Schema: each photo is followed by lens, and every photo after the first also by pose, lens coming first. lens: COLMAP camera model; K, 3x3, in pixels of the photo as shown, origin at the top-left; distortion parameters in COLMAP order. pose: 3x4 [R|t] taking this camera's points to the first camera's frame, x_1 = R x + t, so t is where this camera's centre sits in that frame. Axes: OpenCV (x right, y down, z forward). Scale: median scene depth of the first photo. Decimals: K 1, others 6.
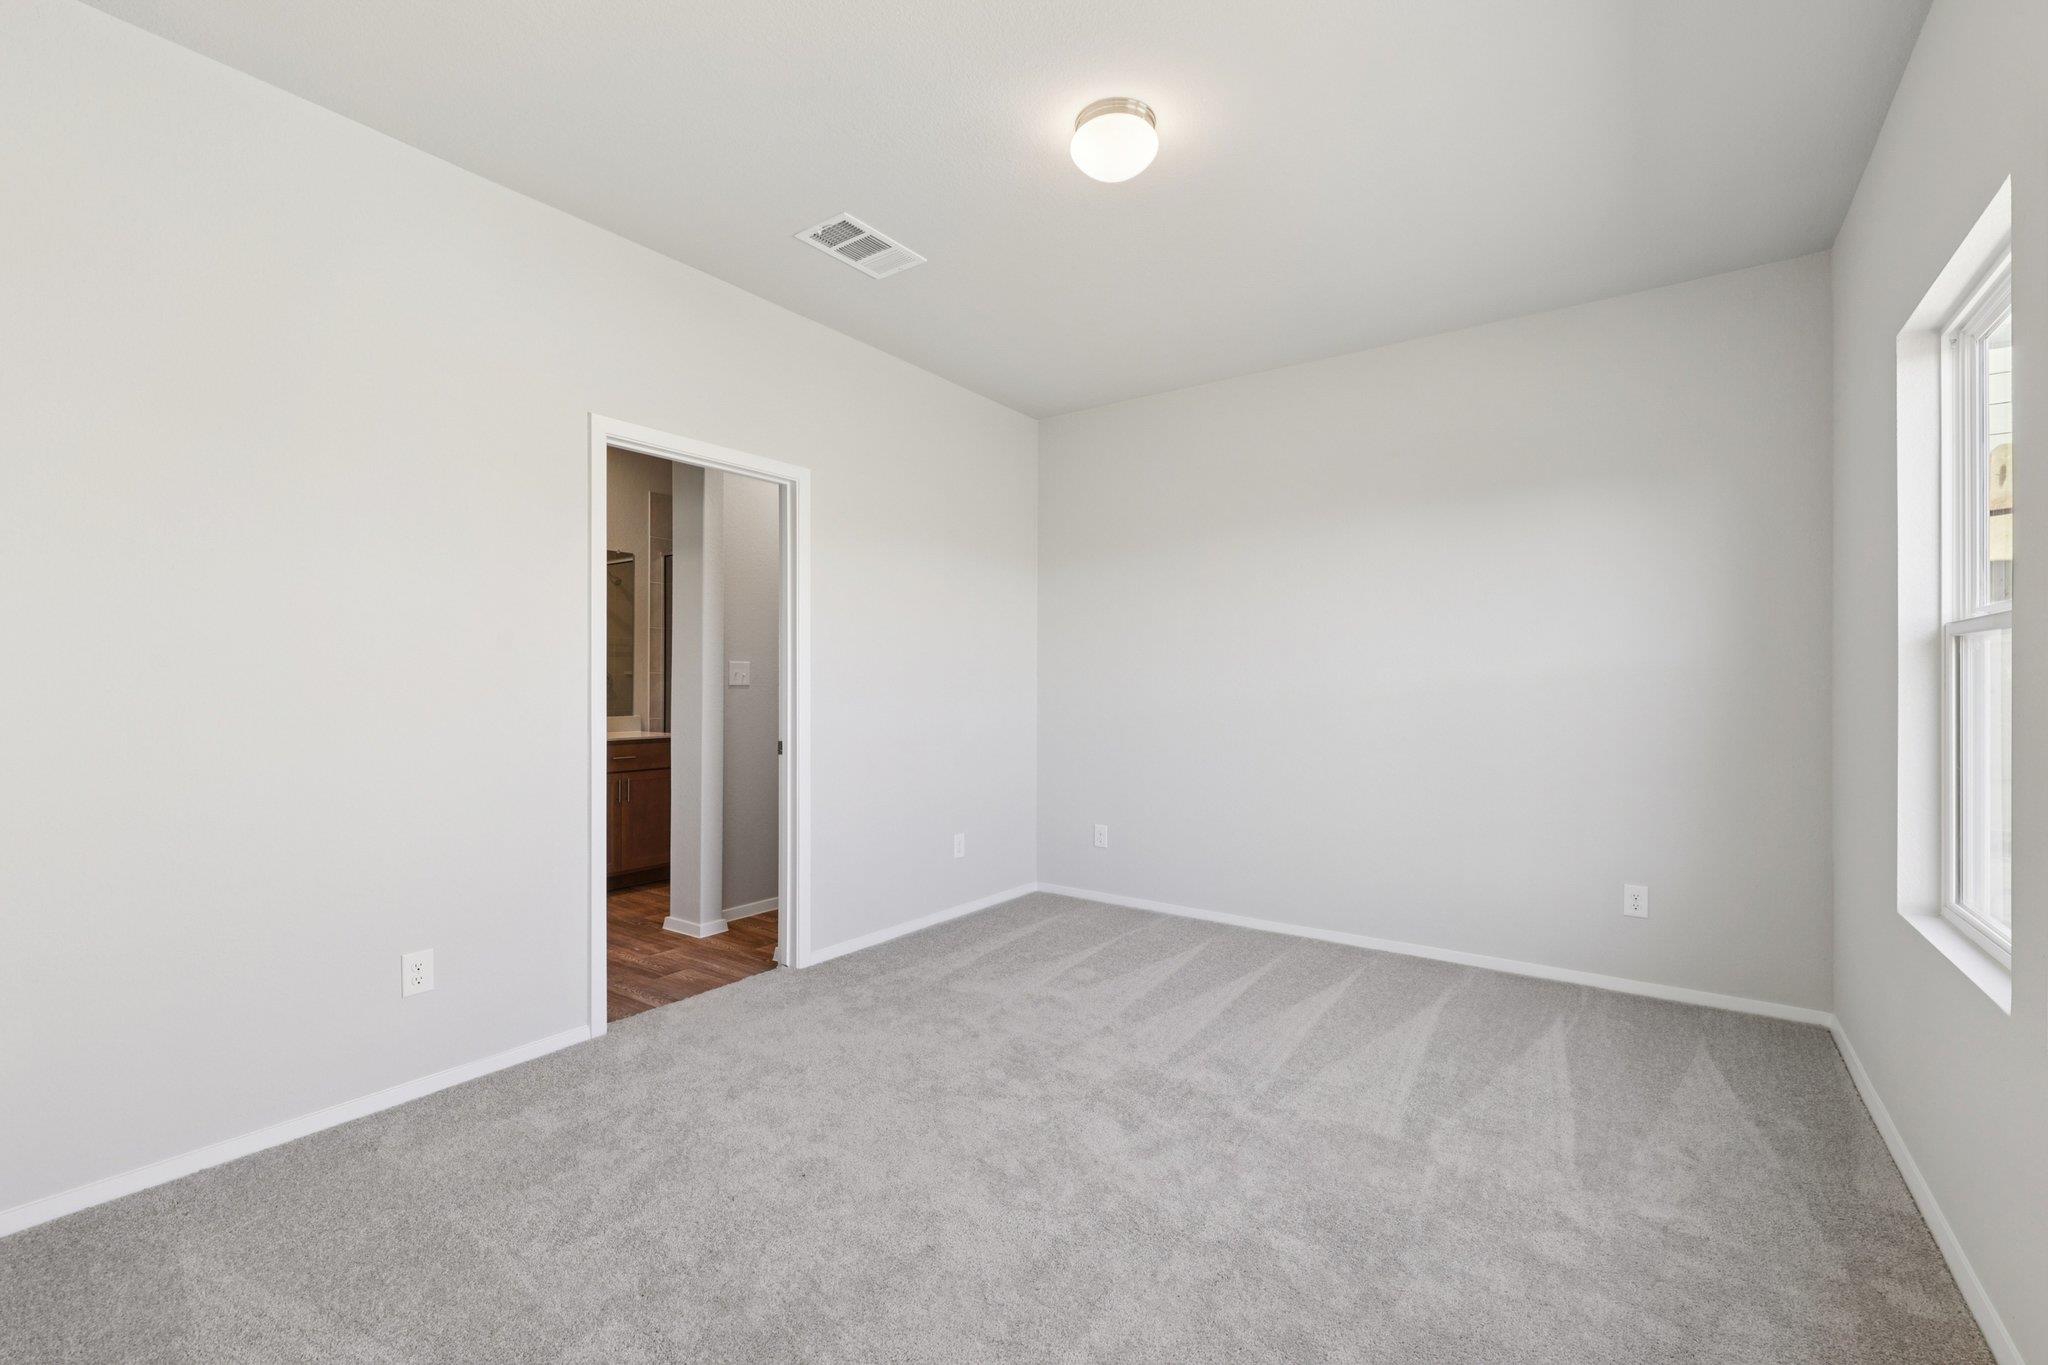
lens RADIAL K [[863.3, 0, 1019.3], [0, 863.3, 687.7], [0, 0, 1]] dist [0.000967, -0.000023]
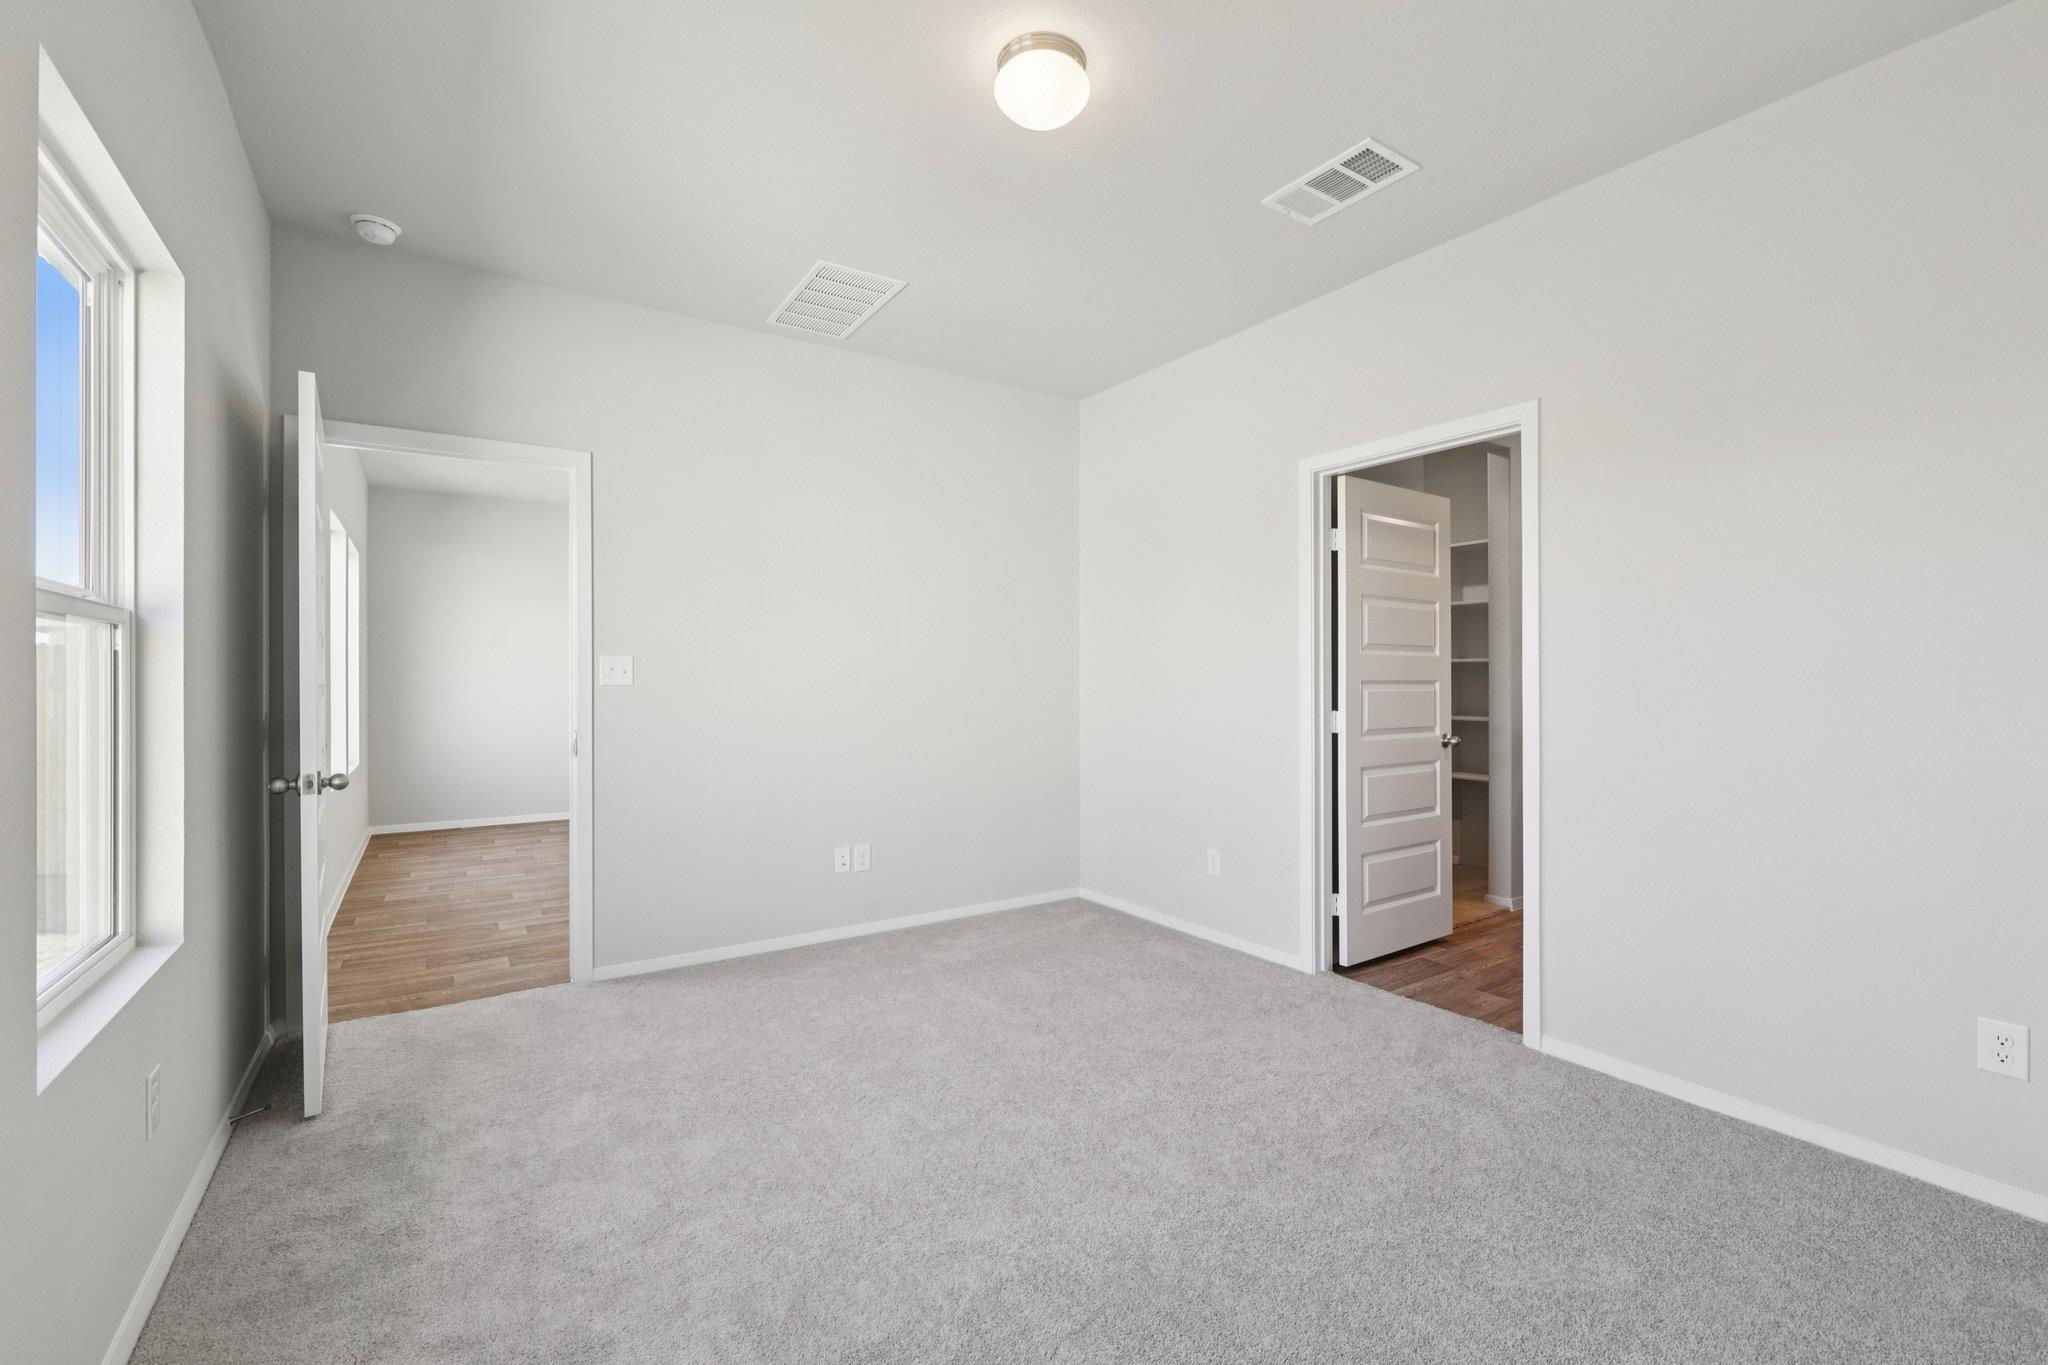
lens RADIAL K [[863.3, 0, 1025.6], [0, 863.3, 672.5], [0, 0, 1]] dist [0.000967, -0.000023]
pose [[-0.332175, -0.003392, -0.943212, 0.647037], [0.001541, 0.999990, -0.004139, -0.009026], [0.943217, -0.002829, -0.332166, 0.854853]]
